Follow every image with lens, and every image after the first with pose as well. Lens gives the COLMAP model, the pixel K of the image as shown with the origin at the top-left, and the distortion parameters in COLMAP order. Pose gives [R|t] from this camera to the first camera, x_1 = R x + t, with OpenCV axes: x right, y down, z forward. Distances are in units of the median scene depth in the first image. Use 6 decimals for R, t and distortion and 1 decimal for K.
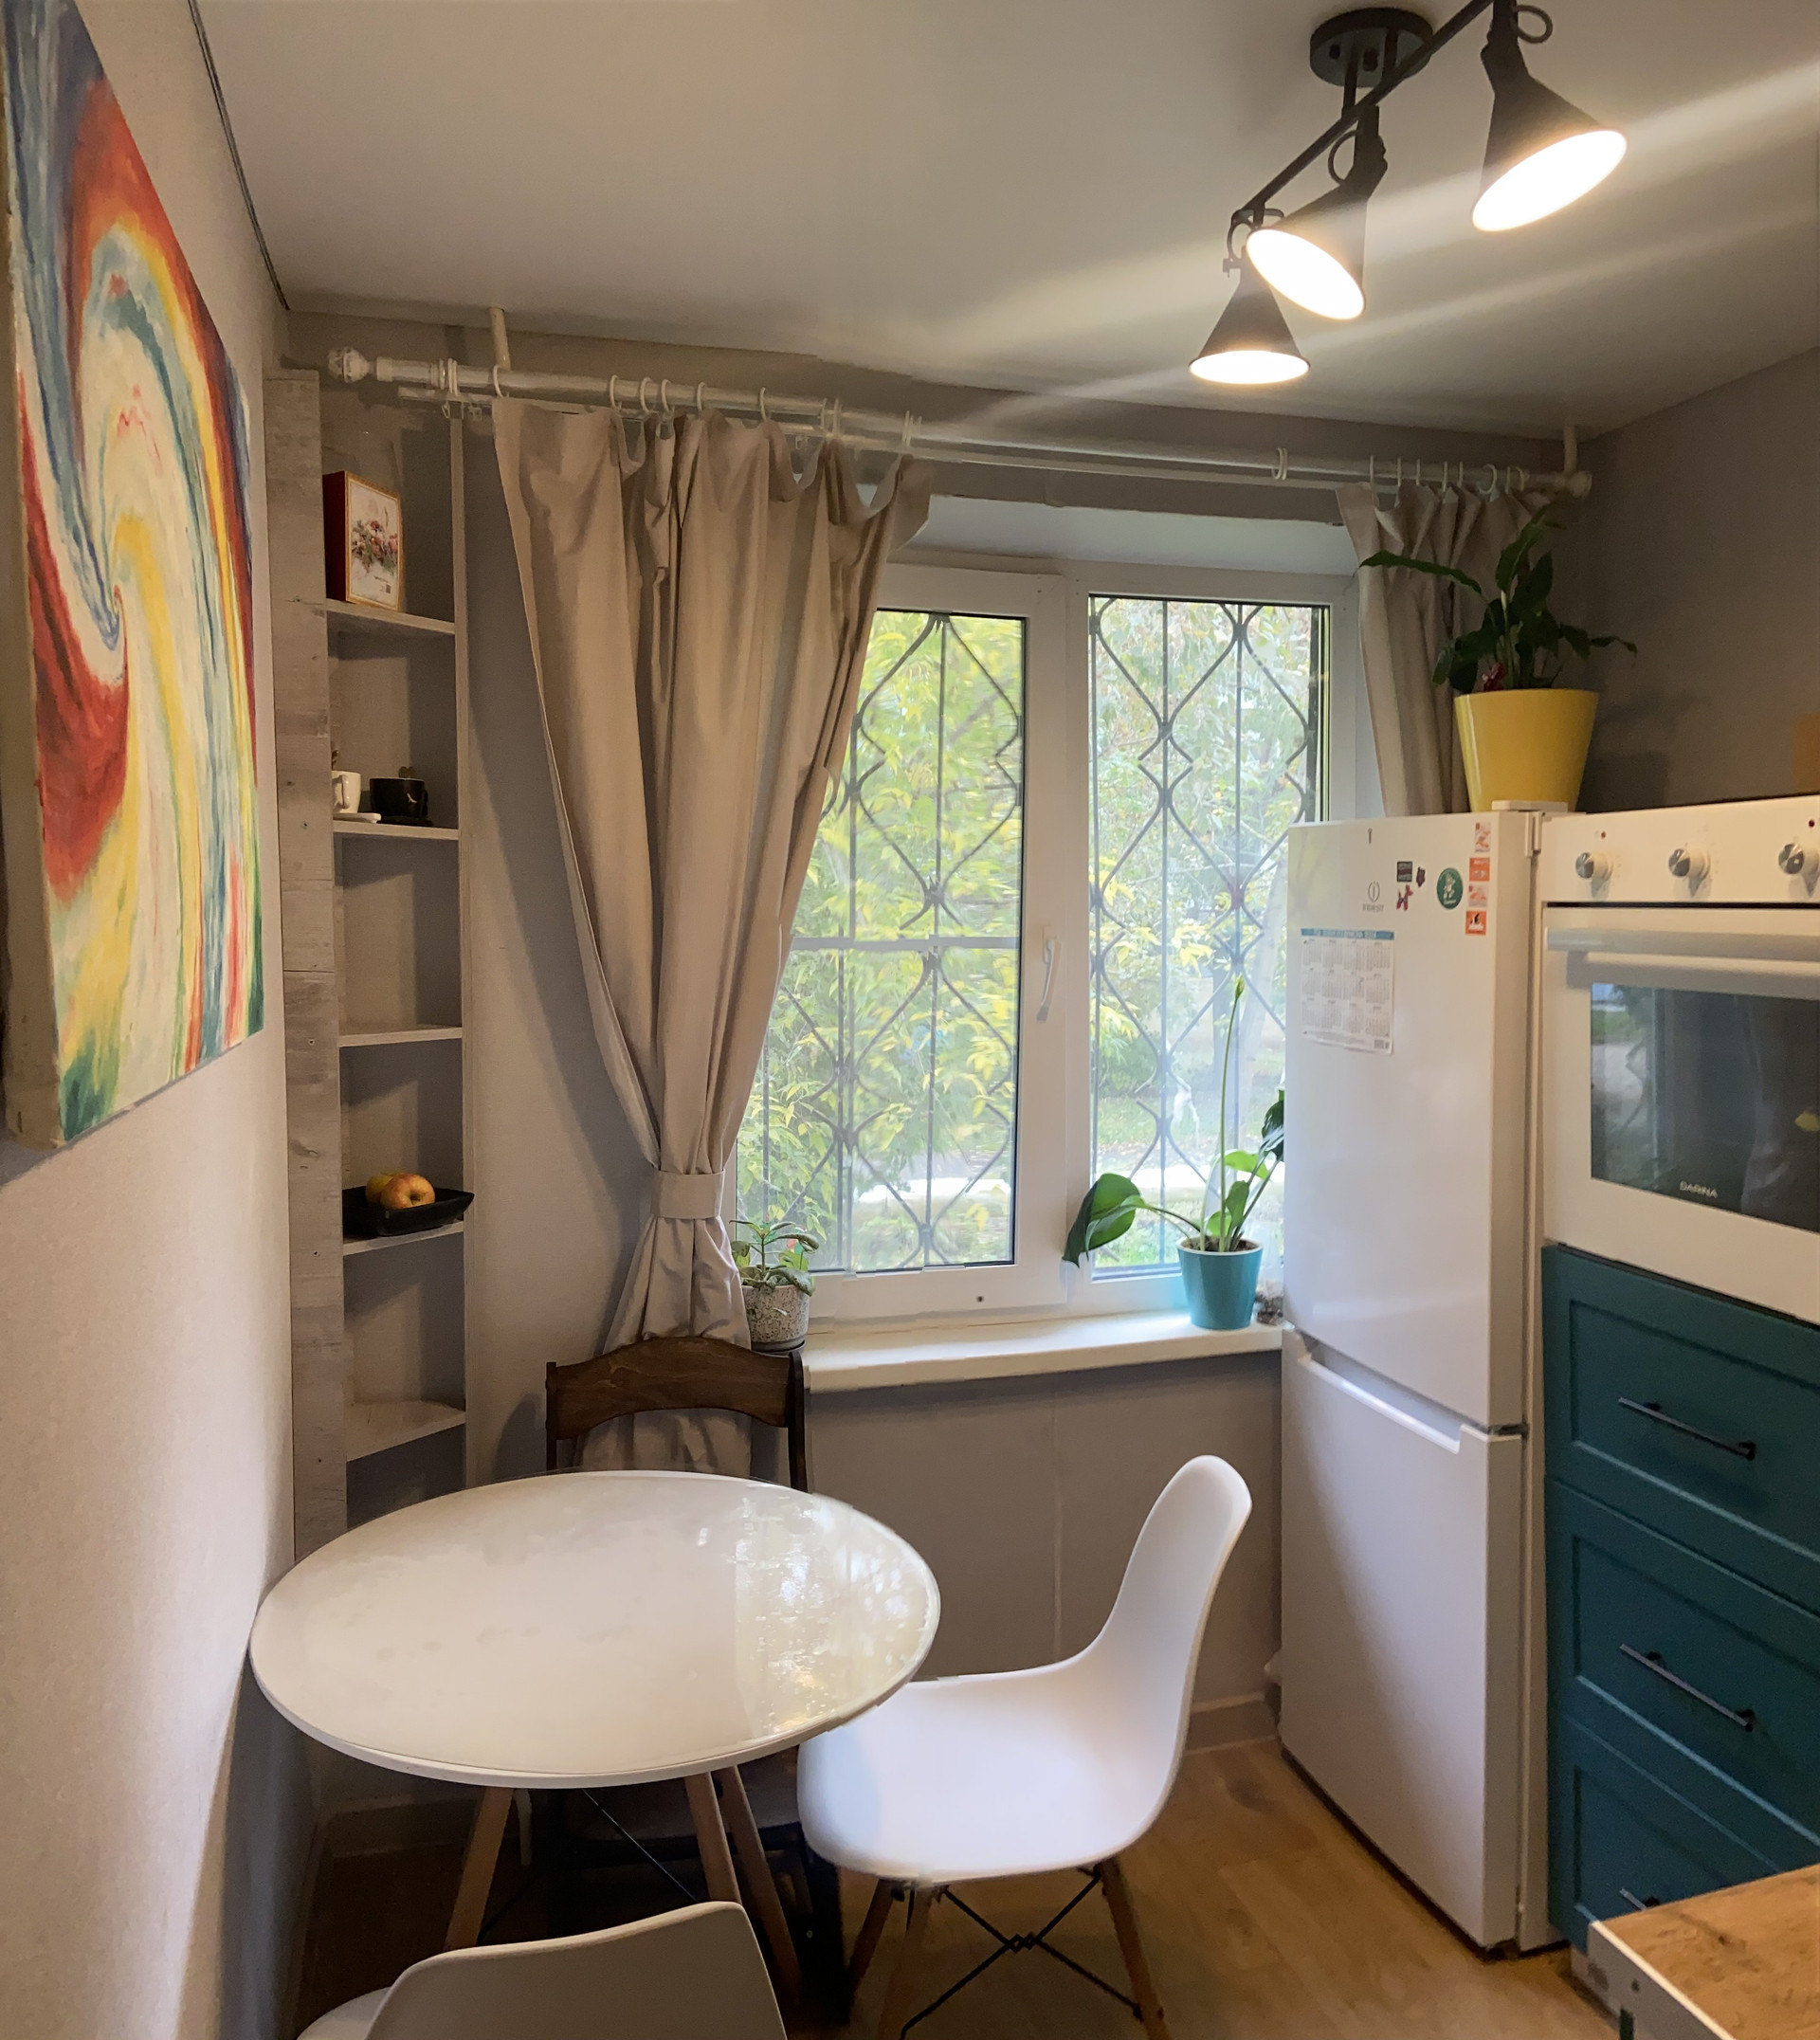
lens RADIAL K [[1609.2, 0, 804.6], [0, 1609.2, 1030.4], [0, 0, 1]] dist [0.035979, -0.000342]
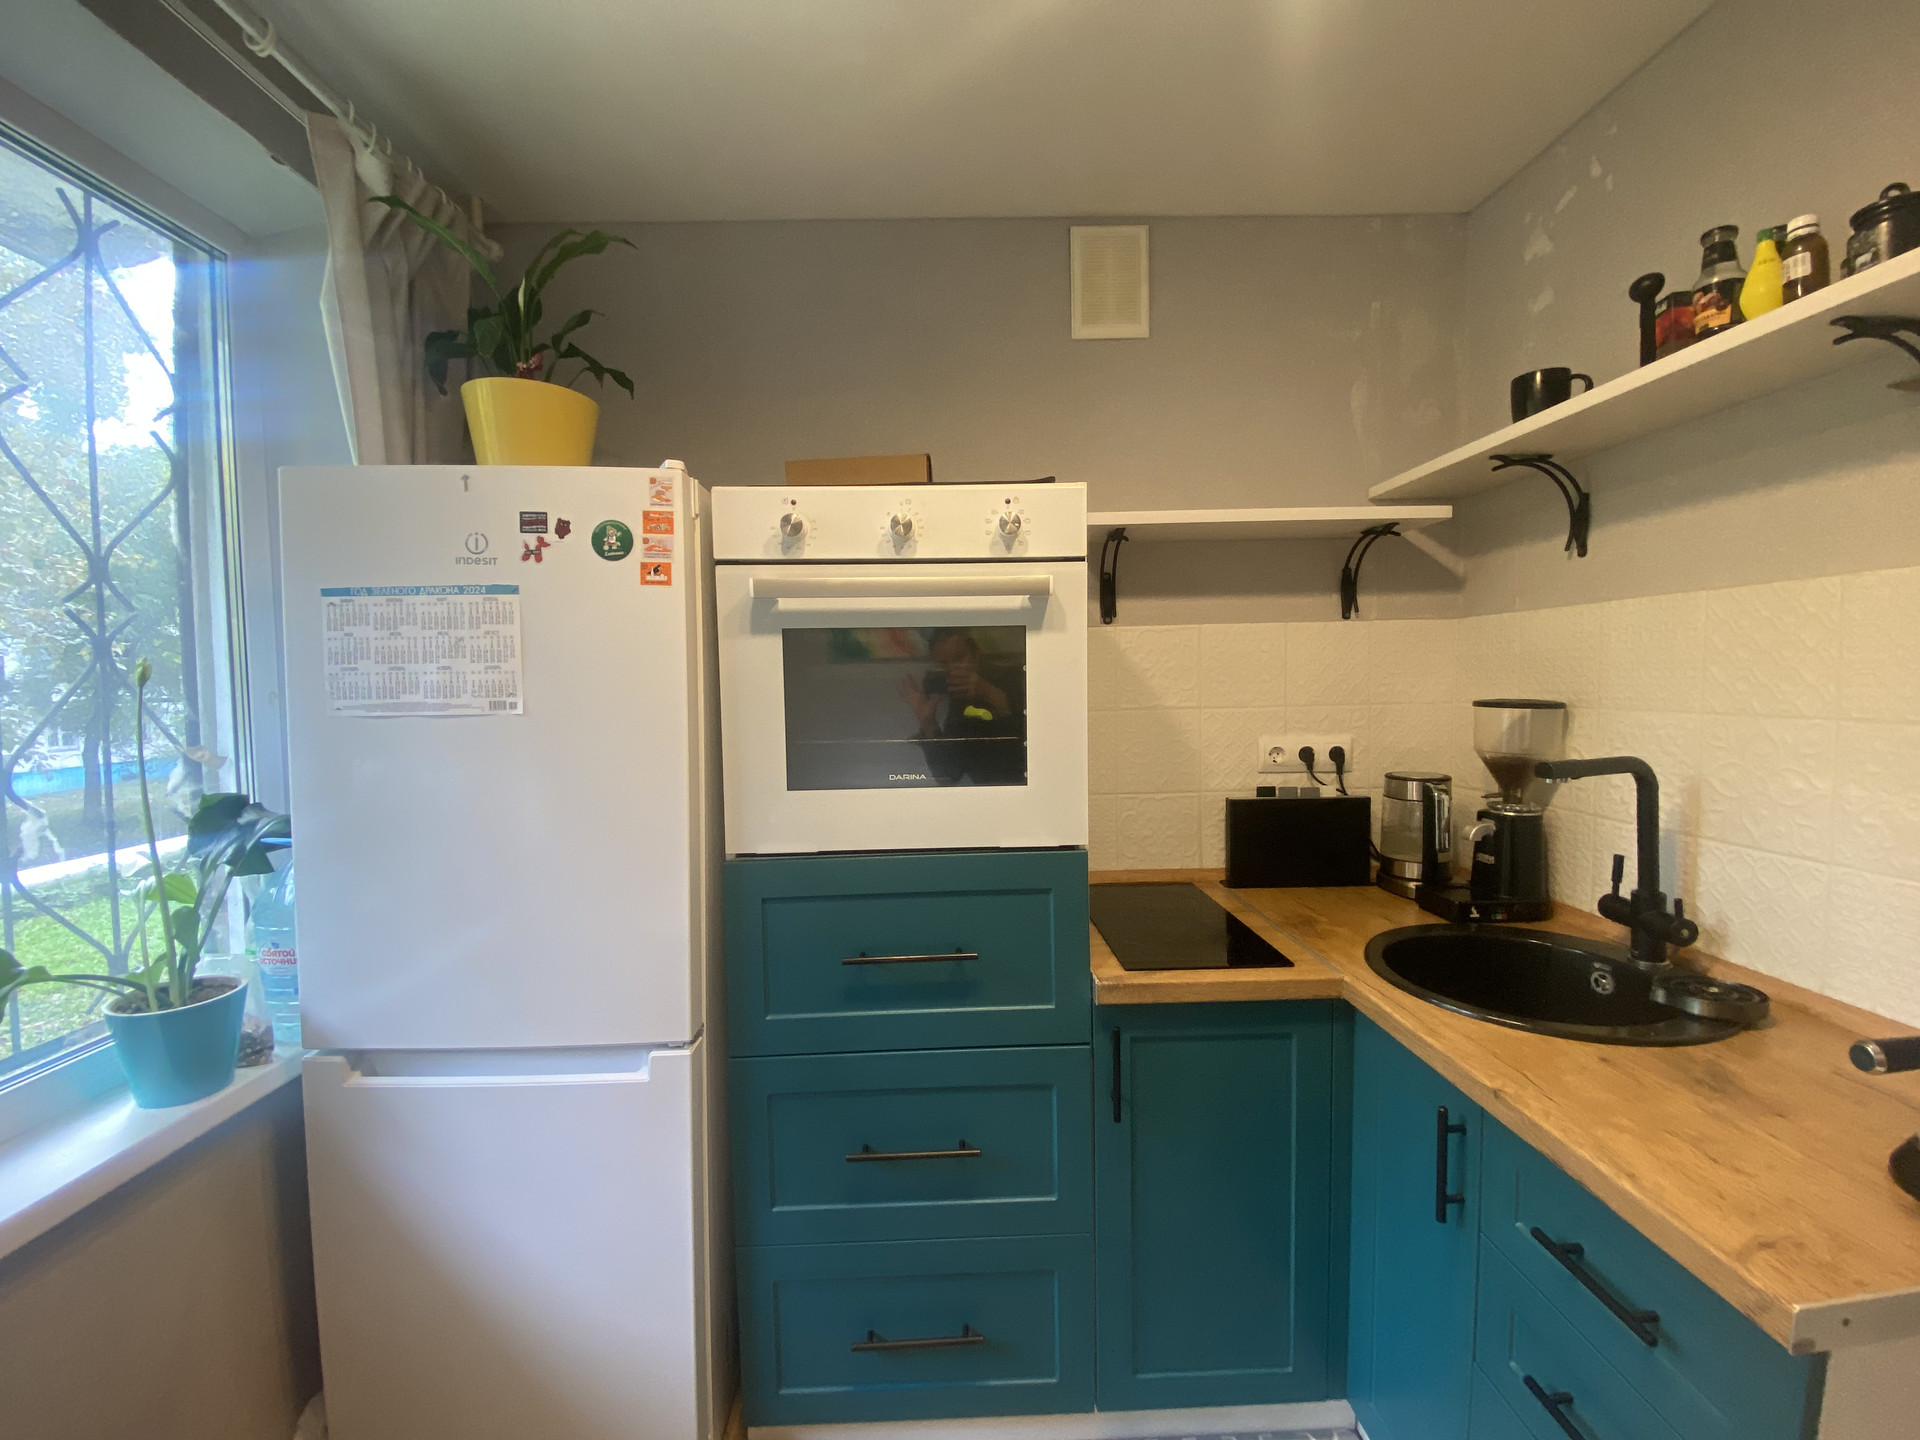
lens RADIAL K [[776.2, 0, 960.0], [0, 776.2, 720.0], [0, 0, 1]] dist [0.029257, -0.024163]
pose [[0.178770, -0.048492, 0.982695, -0.049966], [0.092599, 0.995181, 0.032263, 0.028463], [-0.979524, 0.085229, 0.182398, 0.681456]]
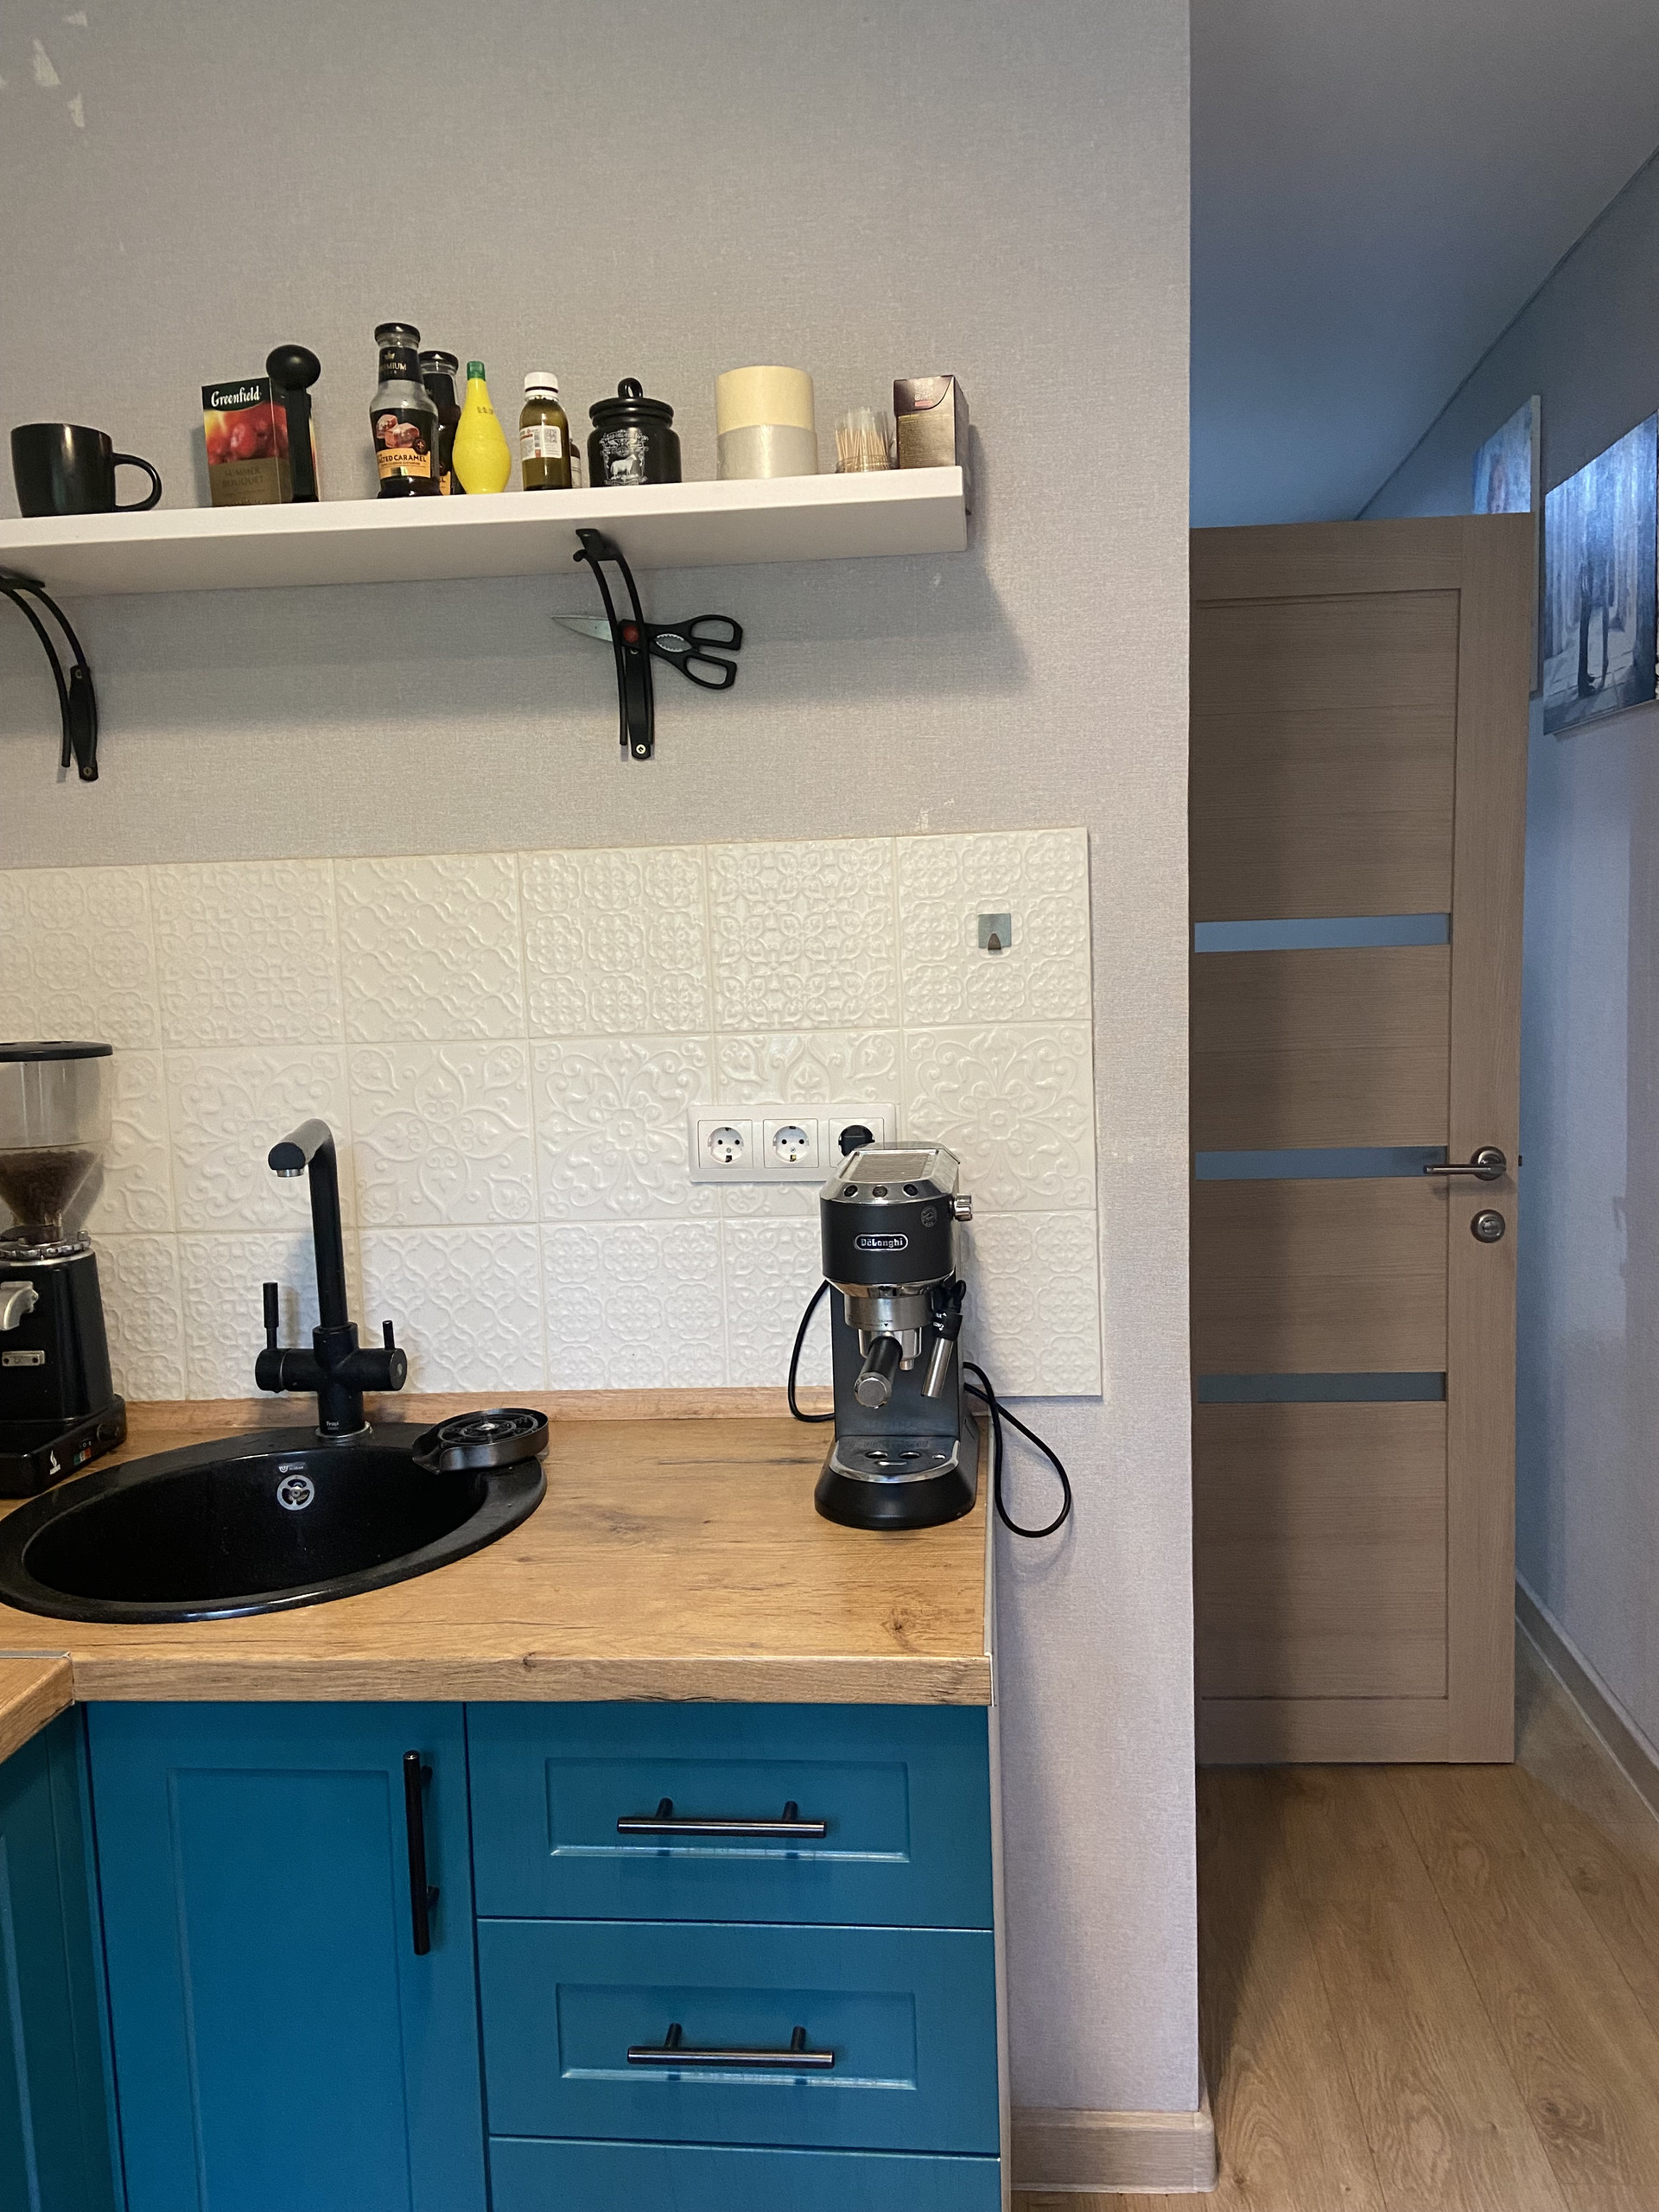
lens RADIAL K [[1671.7, 0, 828.6], [0, 1671.7, 1093.0], [0, 0, 1]] dist [0.139910, -0.154796]
pose [[-0.950660, 0.011204, 0.310031, 0.111024], [0.067818, 0.982683, 0.172439, -0.007258], [-0.302730, 0.184957, -0.934957, 0.932841]]
